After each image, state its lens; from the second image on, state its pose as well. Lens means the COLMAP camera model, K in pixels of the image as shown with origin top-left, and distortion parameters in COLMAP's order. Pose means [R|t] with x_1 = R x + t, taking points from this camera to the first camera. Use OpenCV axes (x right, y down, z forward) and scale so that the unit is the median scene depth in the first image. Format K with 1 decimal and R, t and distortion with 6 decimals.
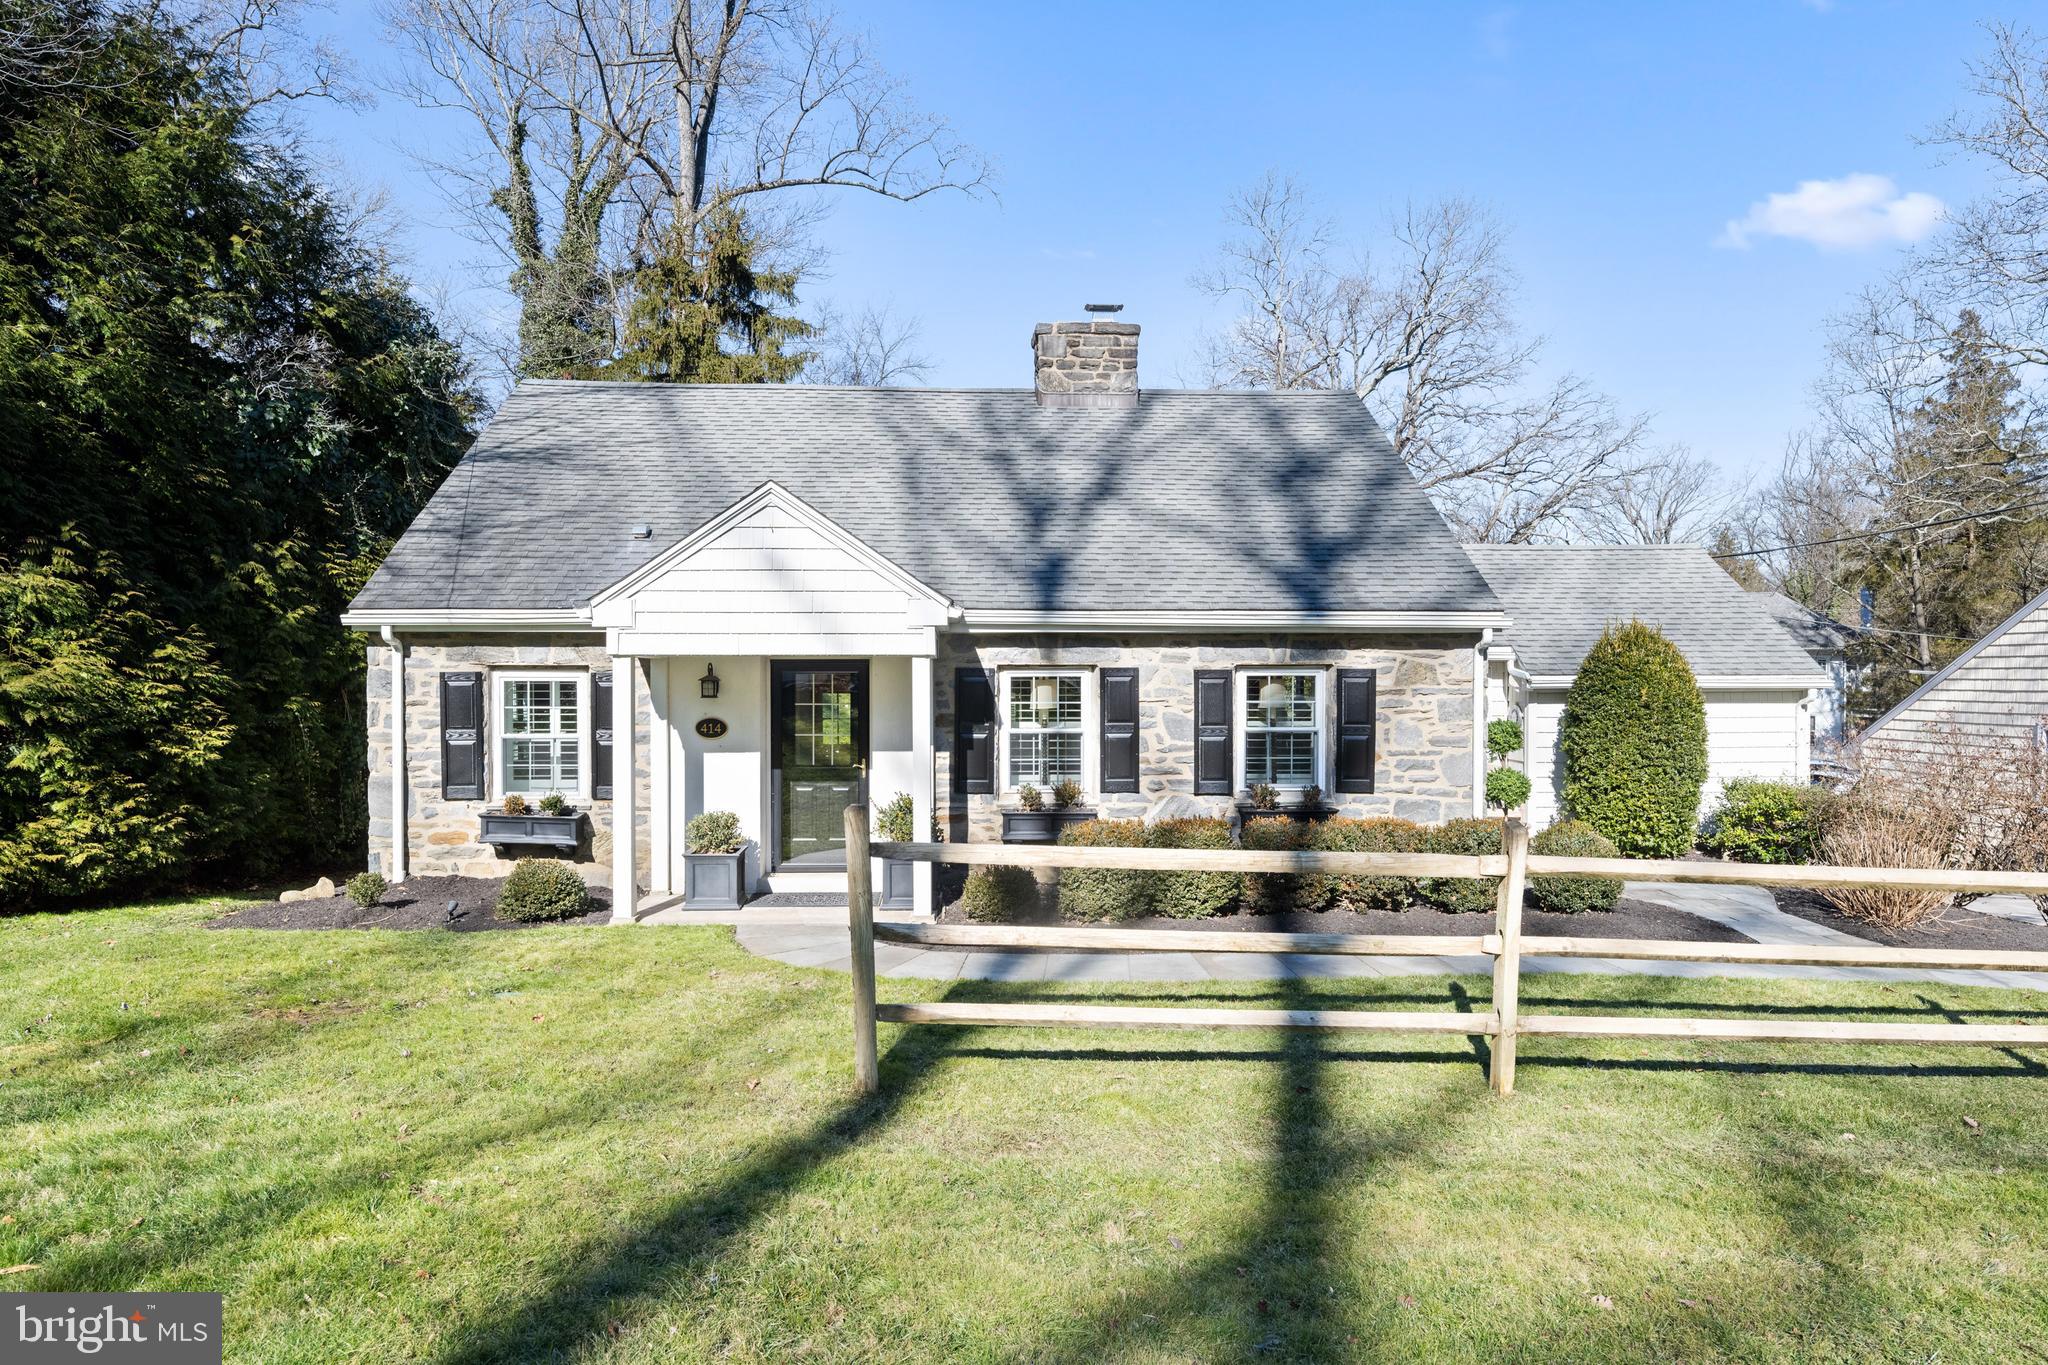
lens RADIAL K [[1230.8, 0, 1022.9], [0, 1230.8, 690.6], [0, 0, 1]] dist [-0.007075, -0.000477]
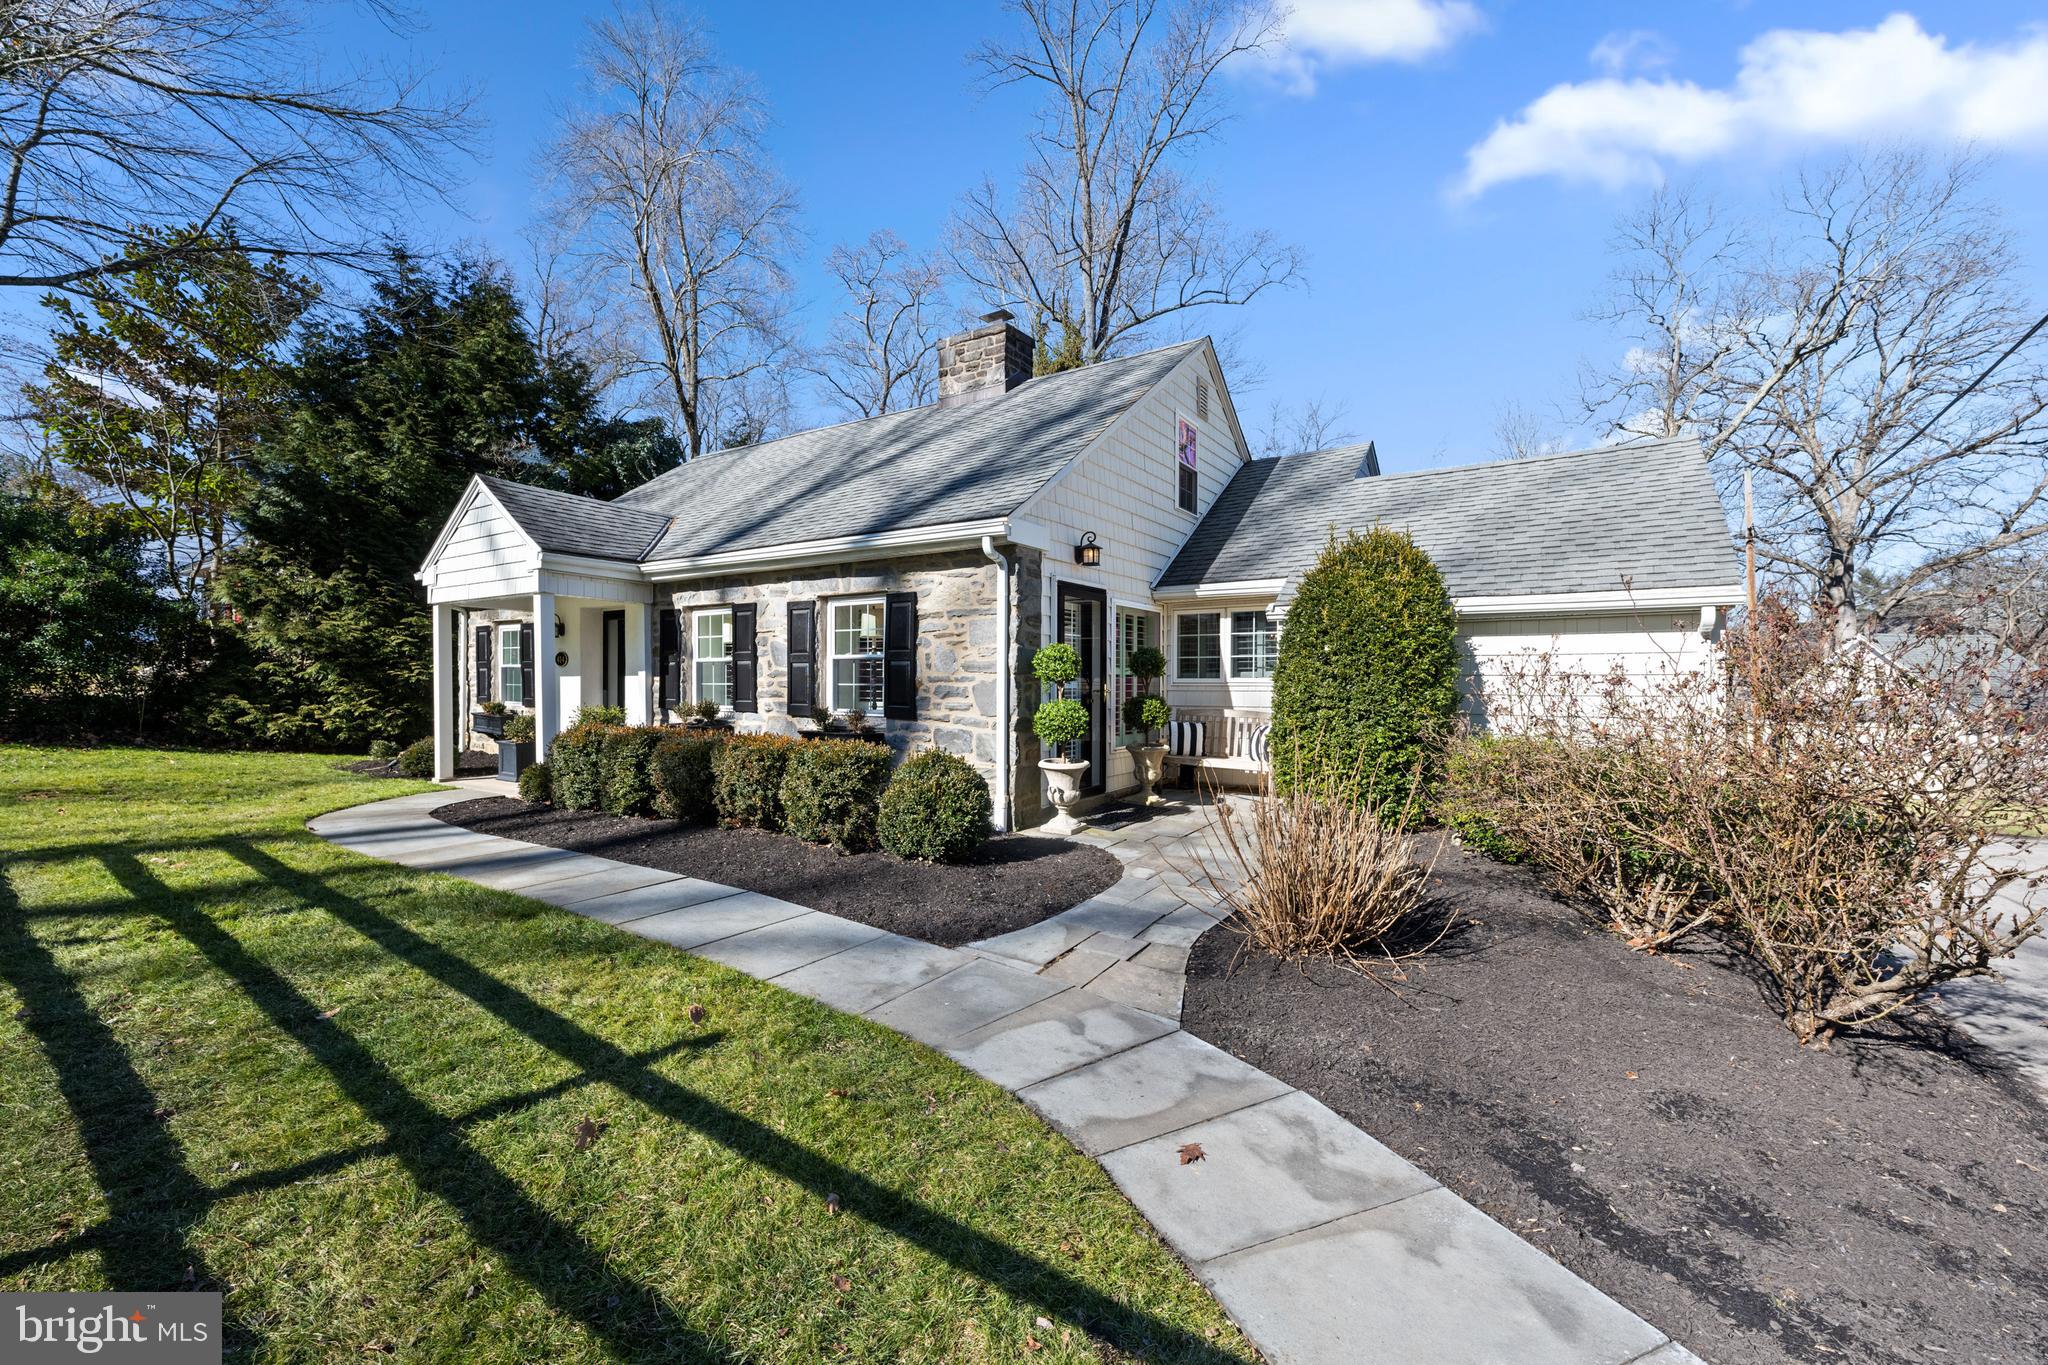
lens RADIAL K [[807.4, 0, 1017.2], [0, 807.4, 670.7], [0, 0, 1]] dist [-0.014596, -0.000179]
pose [[0.822925, -0.000991, -0.568149, 0.711531], [-0.008213, 0.999873, -0.013640, 0.052300], [0.568090, 0.015891, 0.822813, 0.520857]]
